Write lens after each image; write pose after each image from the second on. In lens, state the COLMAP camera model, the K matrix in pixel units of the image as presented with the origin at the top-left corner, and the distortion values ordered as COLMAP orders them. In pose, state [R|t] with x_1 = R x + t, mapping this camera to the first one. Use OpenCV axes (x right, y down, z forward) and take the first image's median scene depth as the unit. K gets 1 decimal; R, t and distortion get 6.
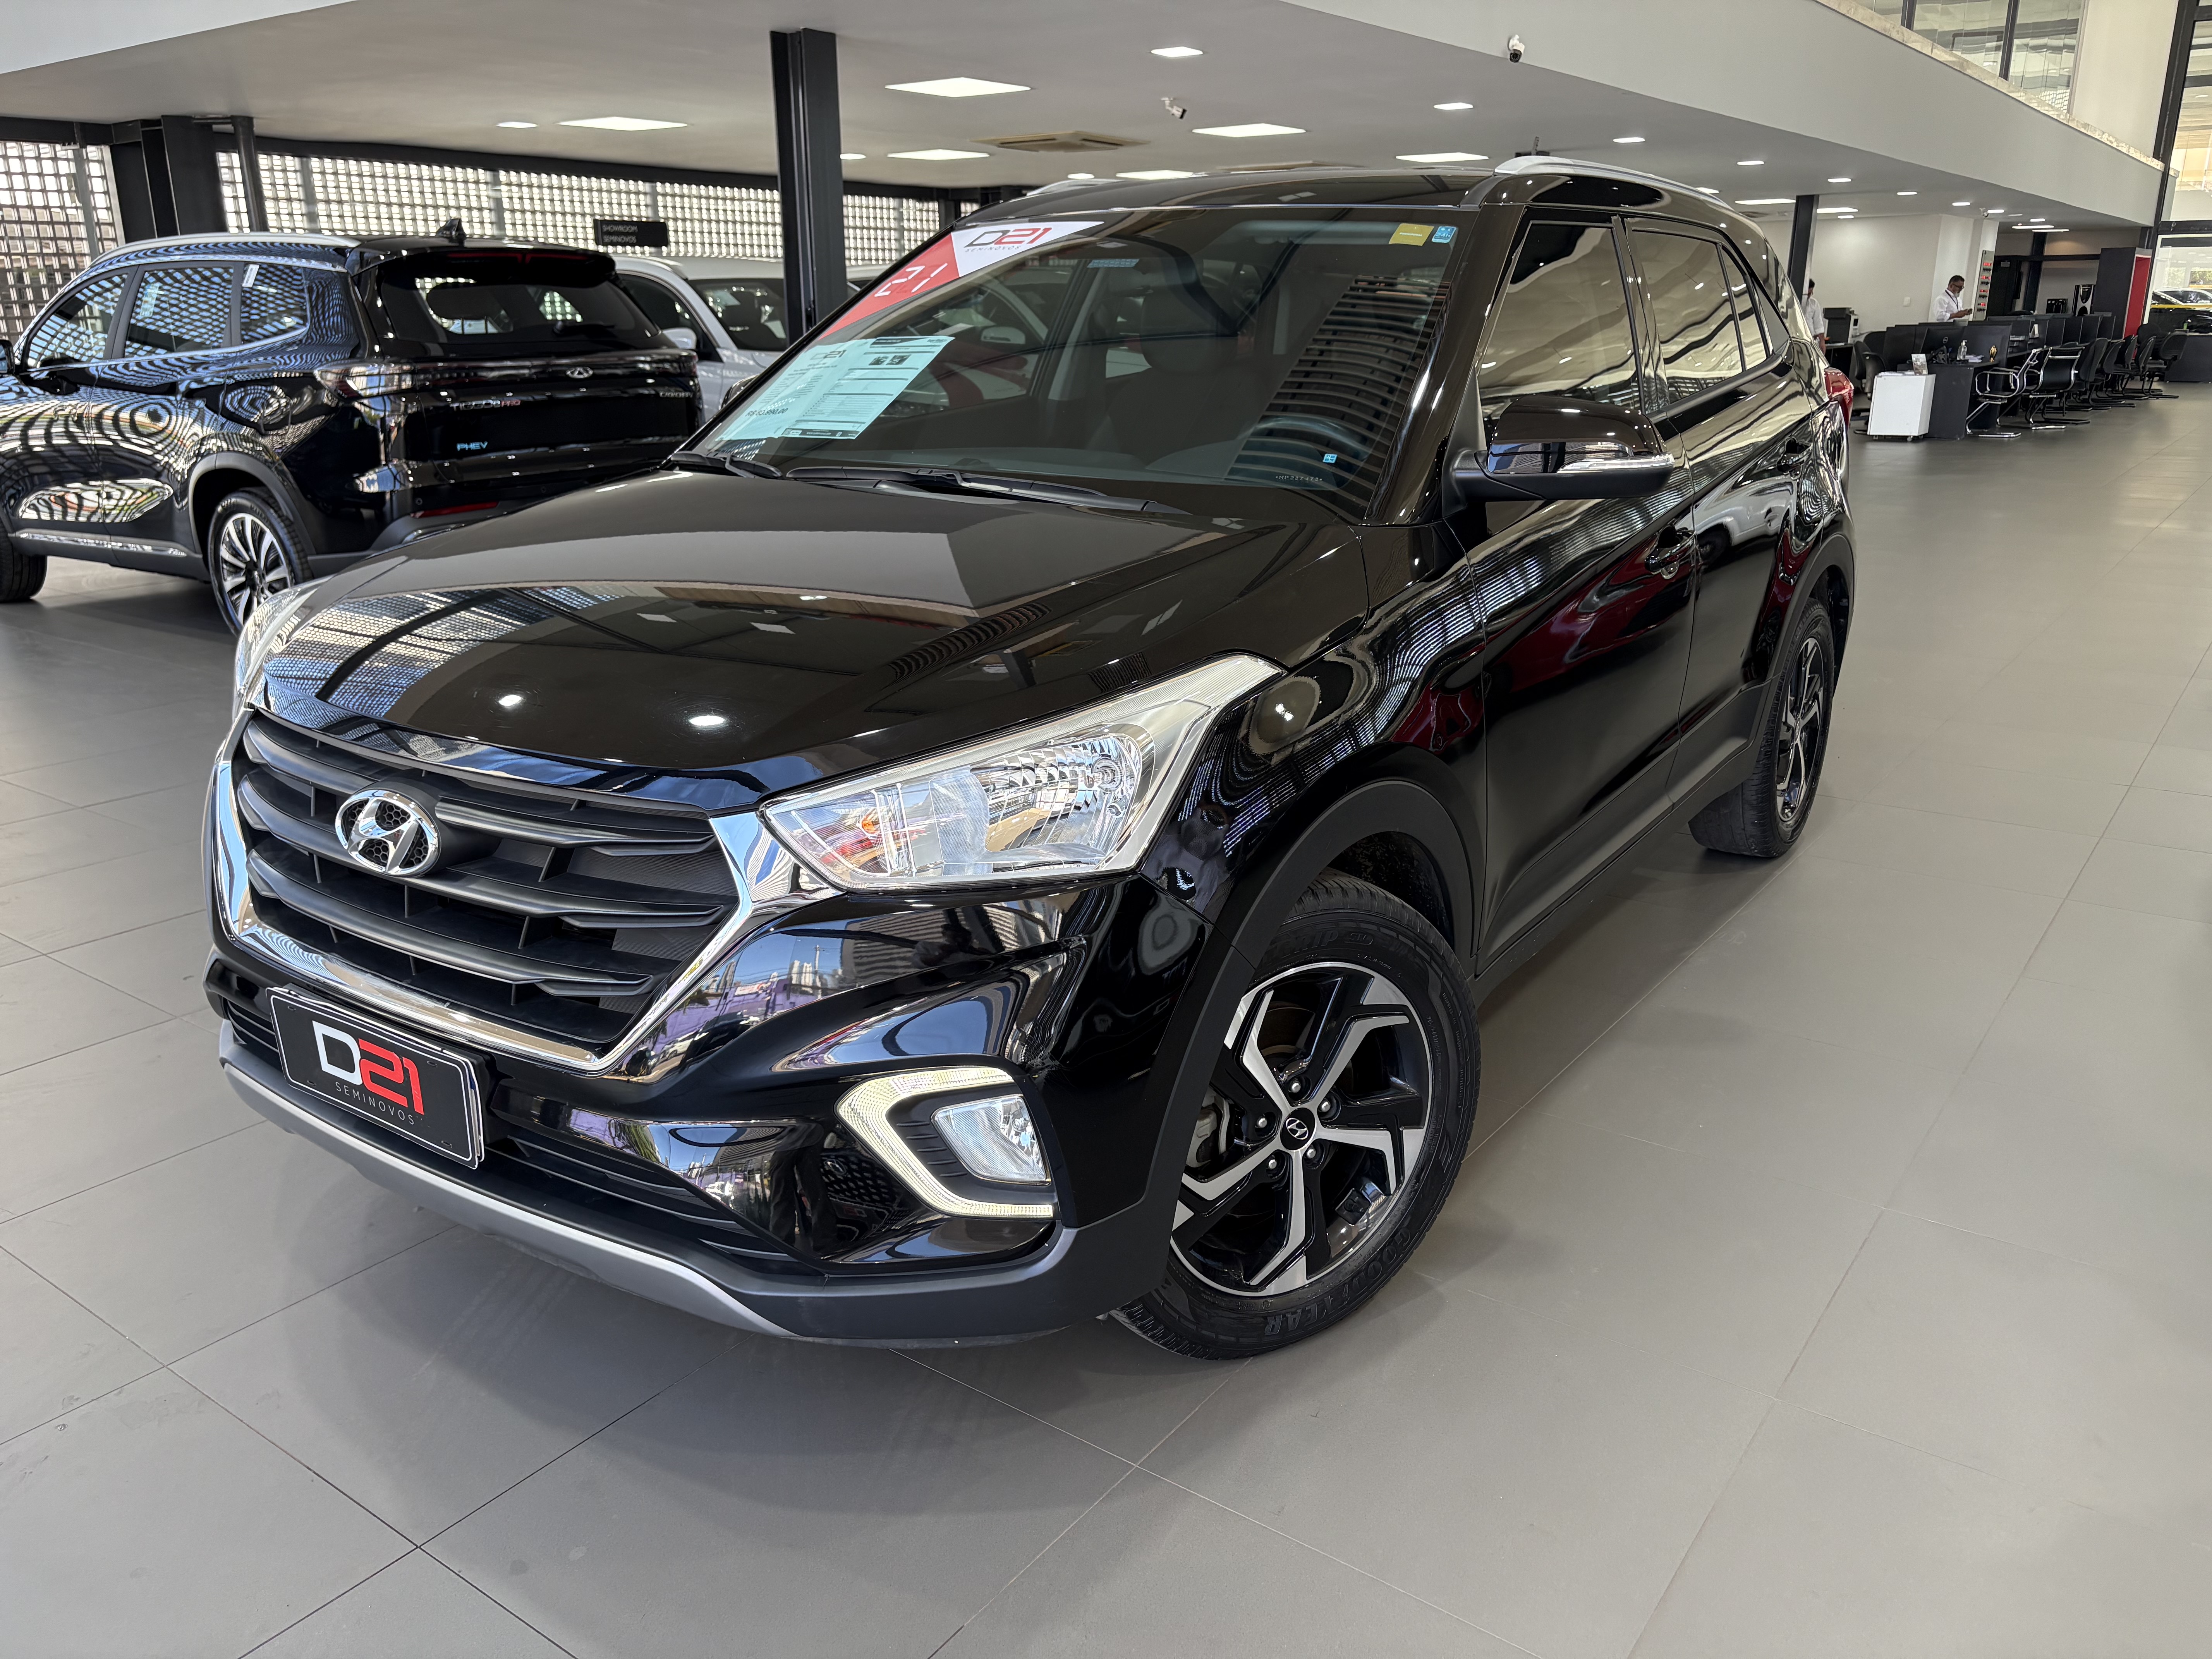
lens RADIAL K [[1683.8, 0, 1123.0], [0, 1683.8, 844.8], [0, 0, 1]] dist [0.056066, -0.068986]
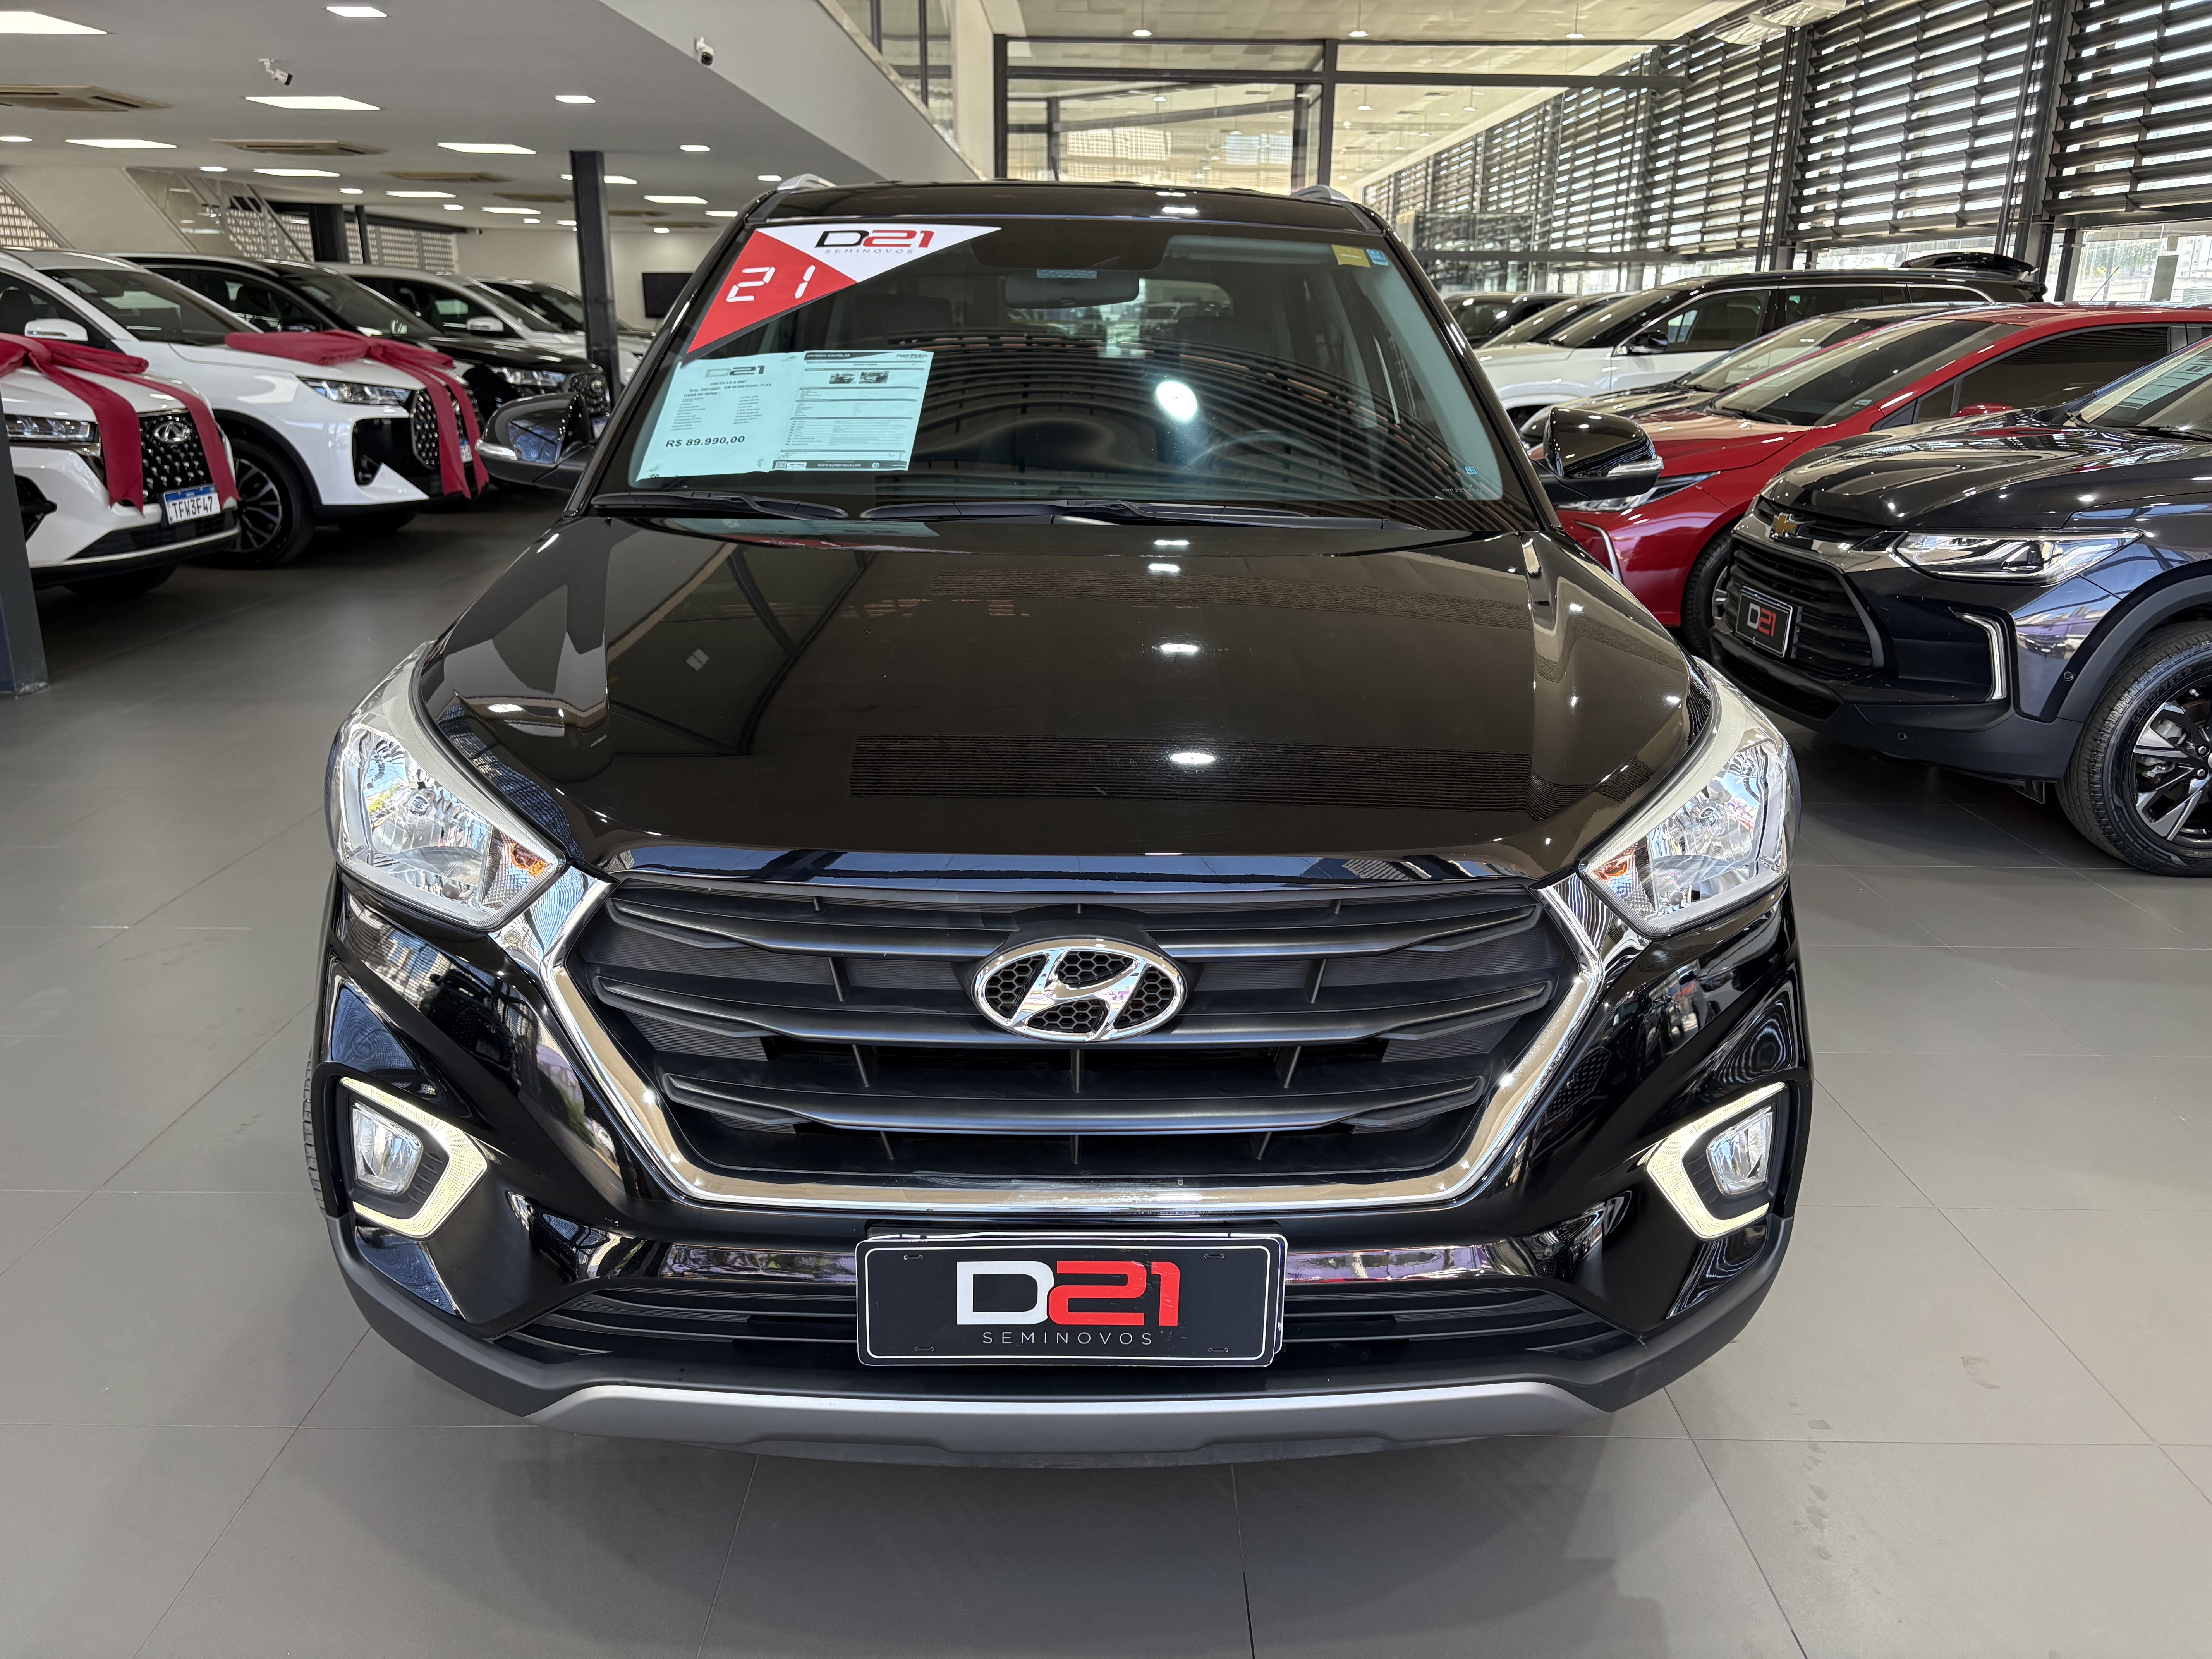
lens RADIAL K [[1683.8, 0, 1109.8], [0, 1683.8, 833.6], [0, 0, 1]] dist [0.056066, -0.068986]
pose [[0.801011, -0.157737, 0.577495, -0.829585], [0.161753, 0.985809, 0.044906, -0.107752], [-0.576383, 0.057442, 0.815158, 0.336975]]
